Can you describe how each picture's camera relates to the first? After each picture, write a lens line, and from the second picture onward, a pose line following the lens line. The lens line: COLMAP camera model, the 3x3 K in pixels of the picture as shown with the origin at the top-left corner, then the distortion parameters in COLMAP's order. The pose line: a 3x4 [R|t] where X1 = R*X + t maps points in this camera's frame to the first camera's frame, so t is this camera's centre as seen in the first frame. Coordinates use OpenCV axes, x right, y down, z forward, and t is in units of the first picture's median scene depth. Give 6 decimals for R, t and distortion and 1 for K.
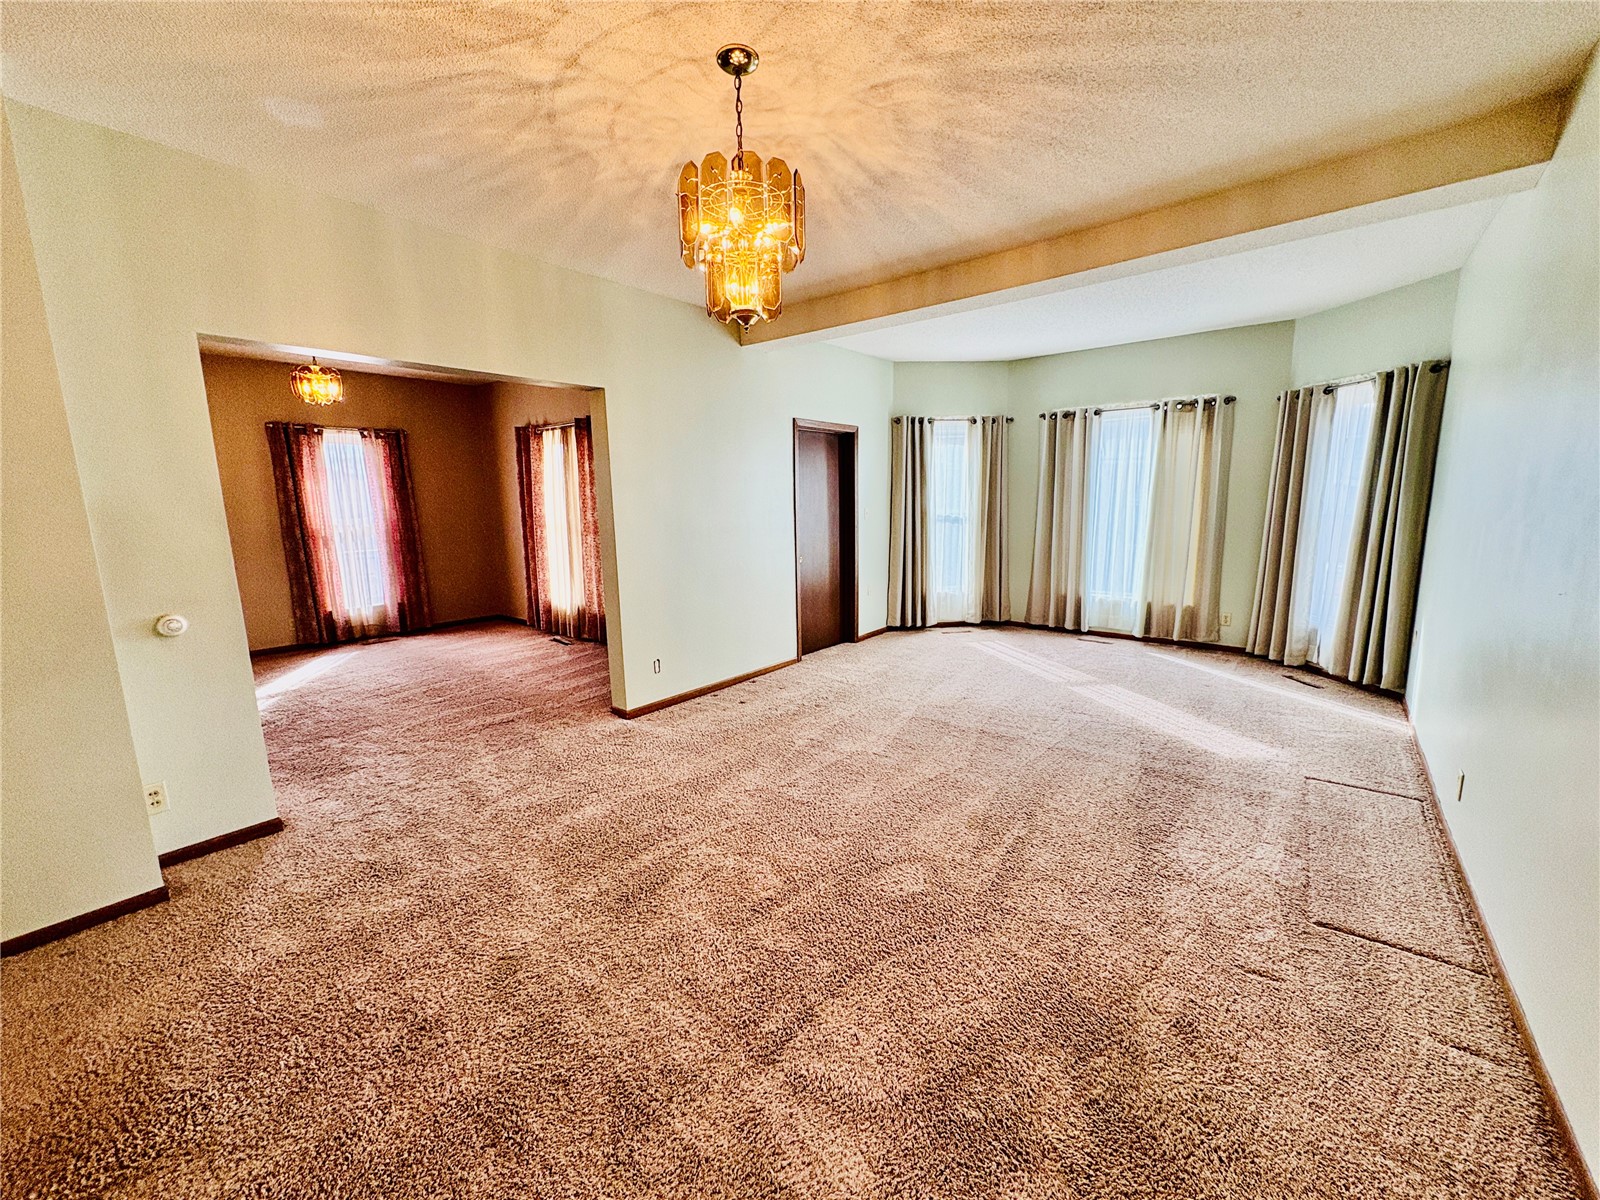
lens RADIAL K [[633.9, 0, 796.0], [0, 633.9, 600.8], [0, 0, 1]] dist [-0.004314, 0.001485]
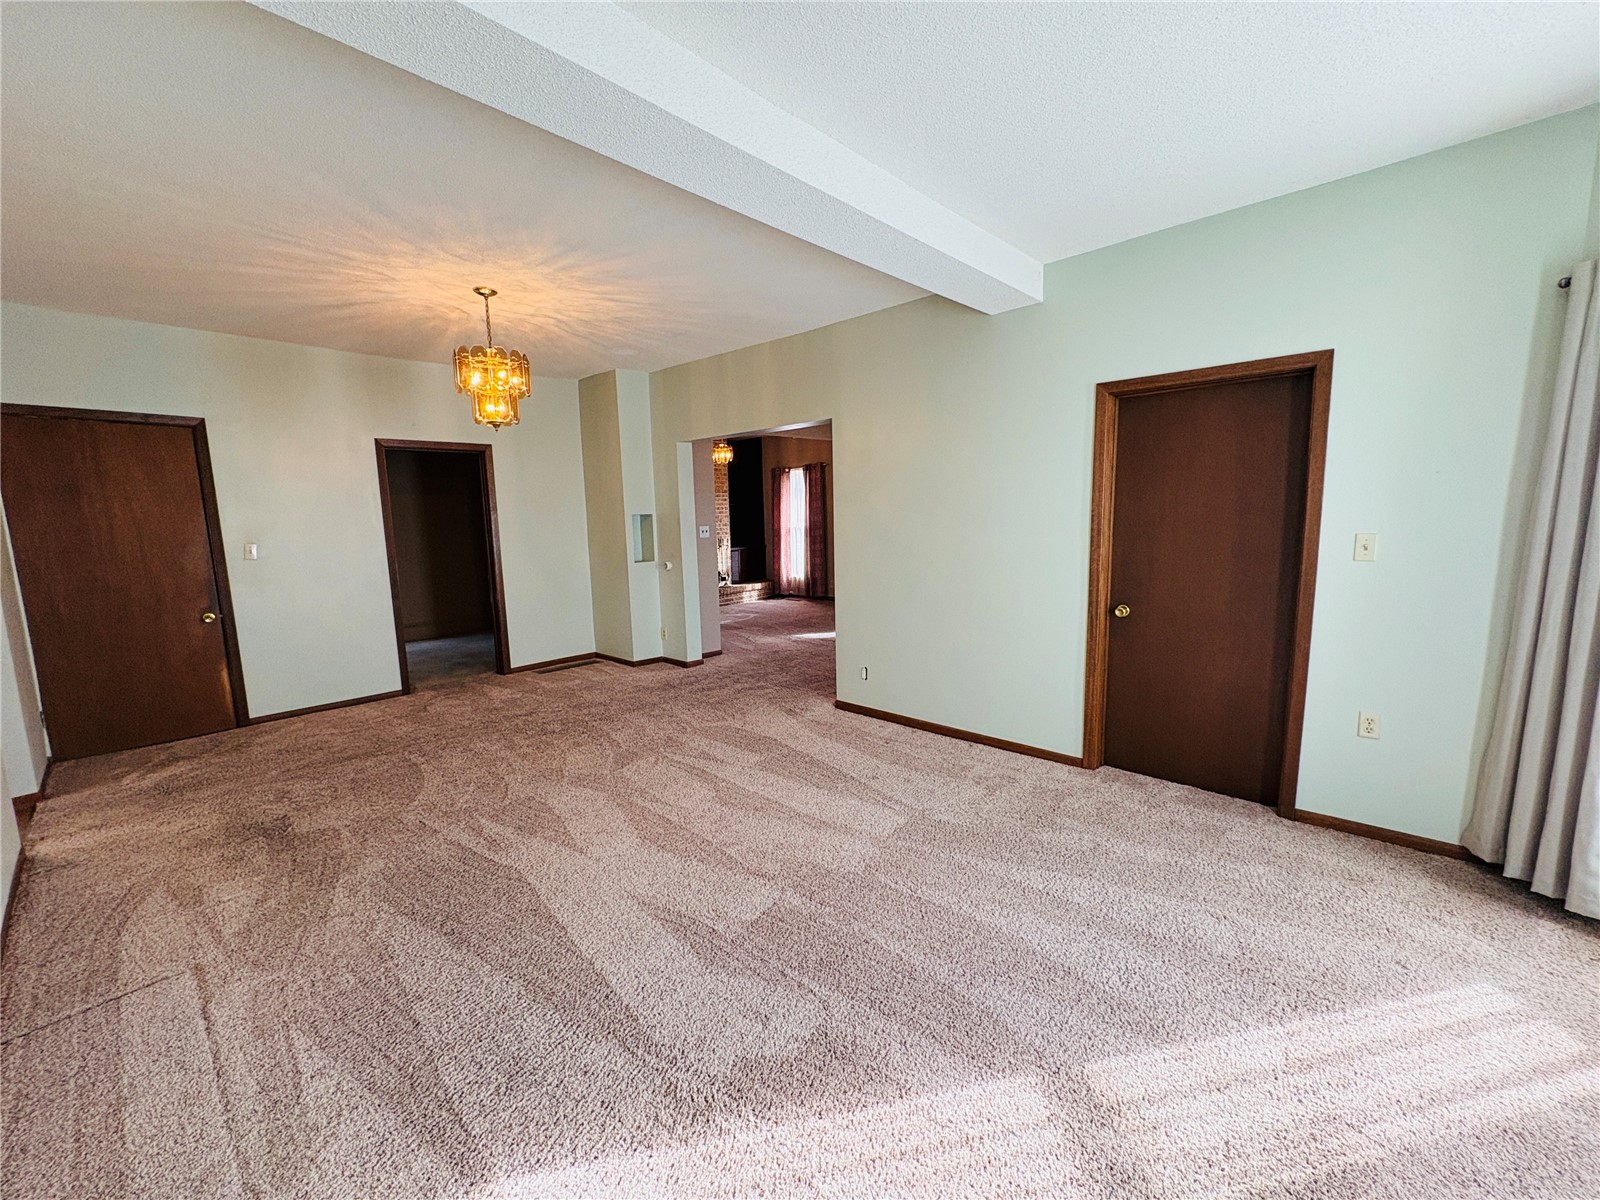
lens RADIAL K [[633.9, 0, 792.5], [0, 633.9, 601.5], [0, 0, 1]] dist [-0.004314, 0.001485]
pose [[-0.072130, 0.156373, -0.985061, 1.212082], [-0.137420, 0.976656, 0.165101, -0.254107], [0.987883, 0.147276, -0.048957, 1.397997]]
